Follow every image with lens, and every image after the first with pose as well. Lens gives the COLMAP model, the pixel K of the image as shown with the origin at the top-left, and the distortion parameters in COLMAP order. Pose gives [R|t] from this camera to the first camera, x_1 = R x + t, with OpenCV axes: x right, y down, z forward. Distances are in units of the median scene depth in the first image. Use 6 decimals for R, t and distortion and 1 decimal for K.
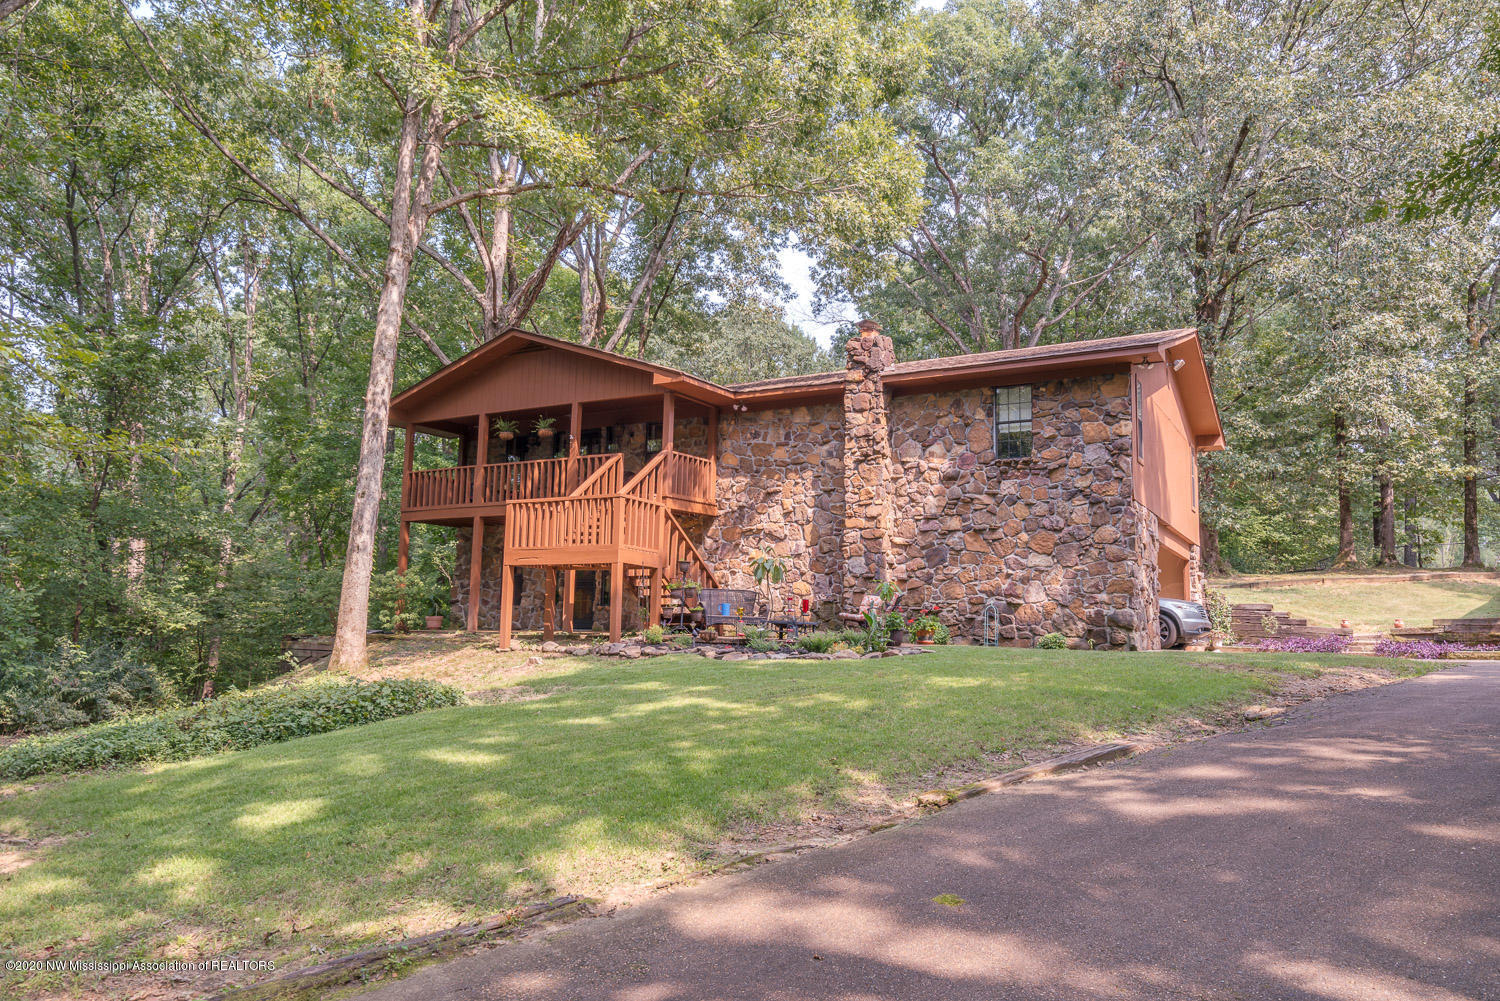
lens RADIAL K [[1038.0, 0, 747.5], [0, 1038.0, 514.9], [0, 0, 1]] dist [0.019167, -0.002730]
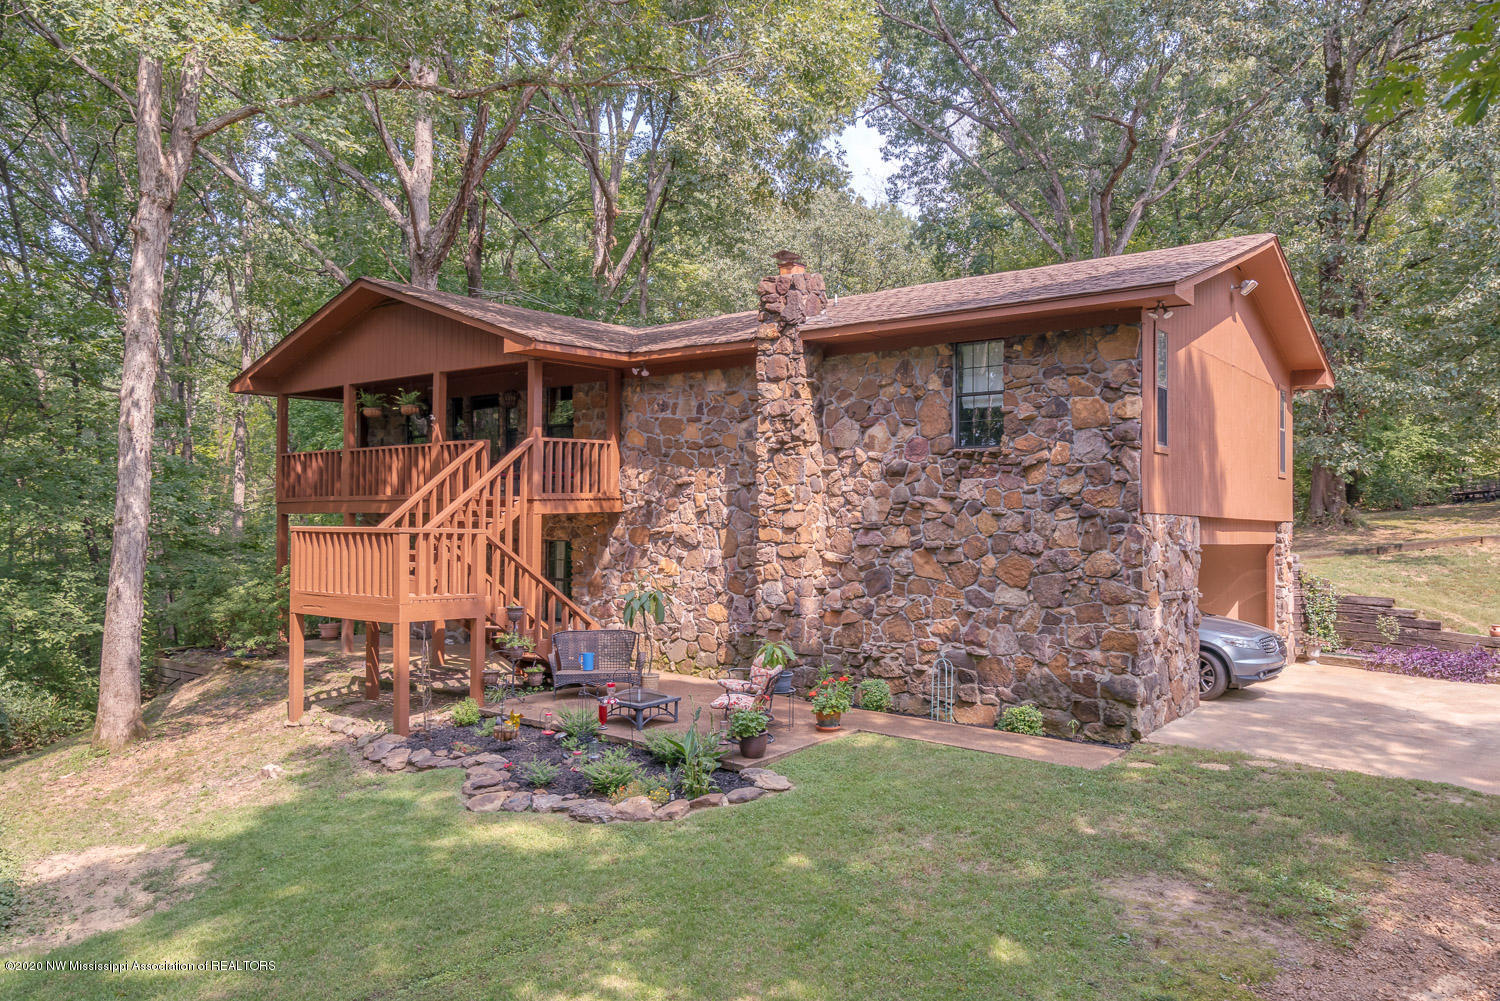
lens RADIAL K [[1044.7, 0, 761.2], [0, 1044.7, 509.9], [0, 0, 1]] dist [0.010440, -0.000538]
pose [[0.991528, -0.020007, -0.128345, 0.182945], [0.033929, 0.993656, 0.107220, -0.084912], [0.125386, -0.110666, 0.985916, 0.256352]]
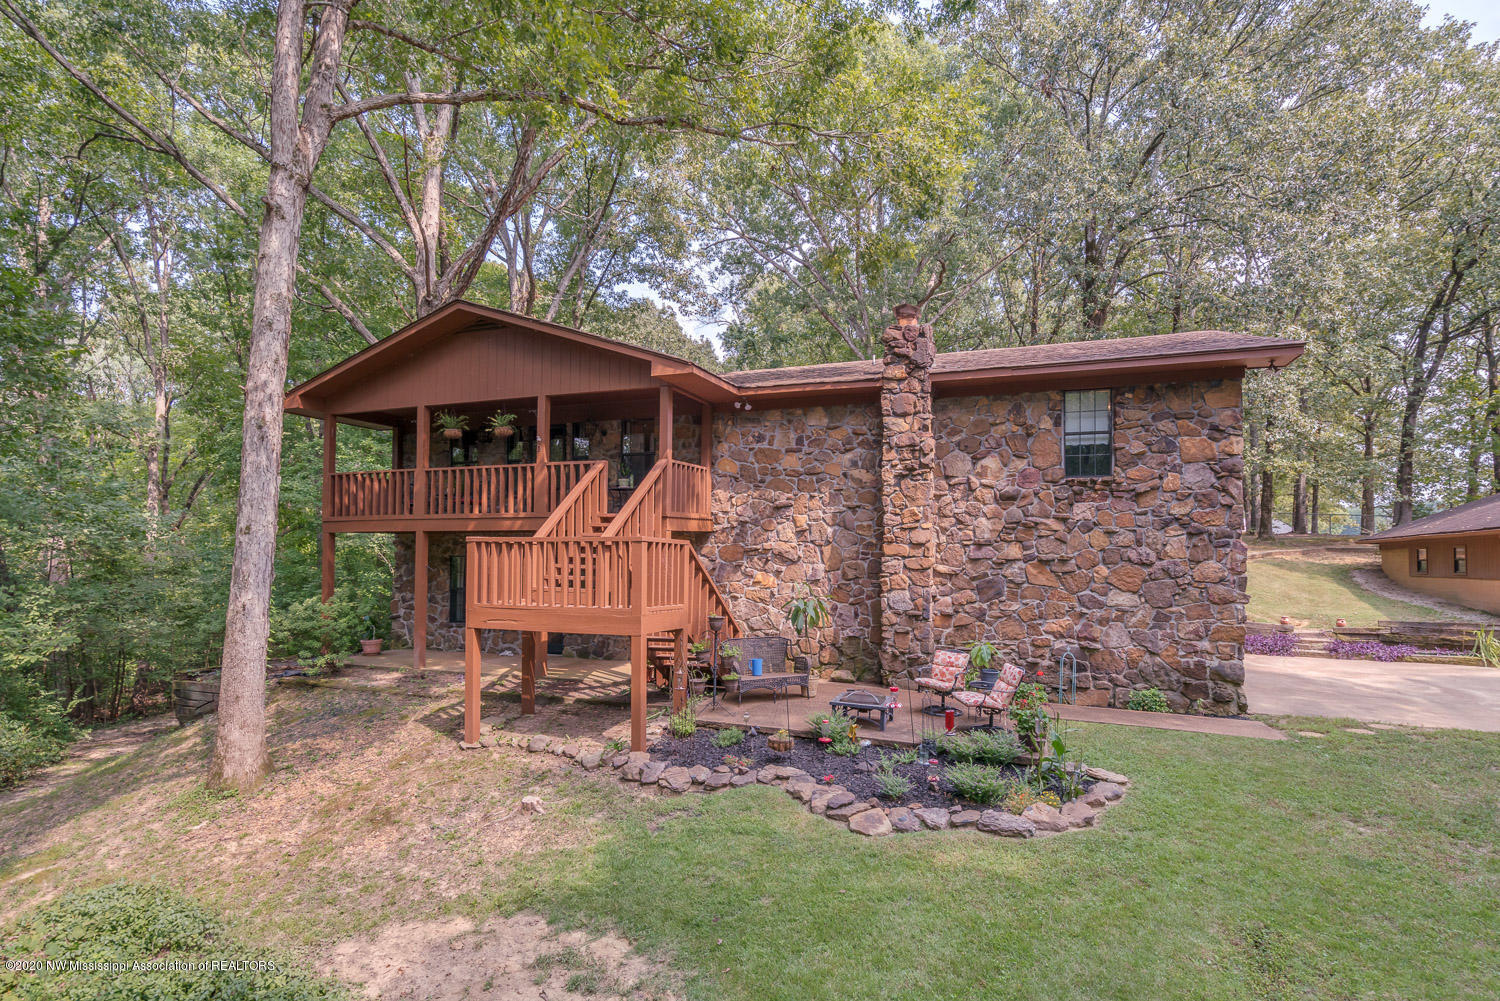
lens RADIAL K [[732.7, 0, 744.5], [0, 732.7, 545.8], [0, 0, 1]] dist [0.000561, 0.002812]
pose [[0.985497, -0.012695, 0.169219, -0.113027], [-0.005415, 0.994337, 0.106134, -0.055135], [-0.169608, -0.105511, 0.979847, 0.414602]]
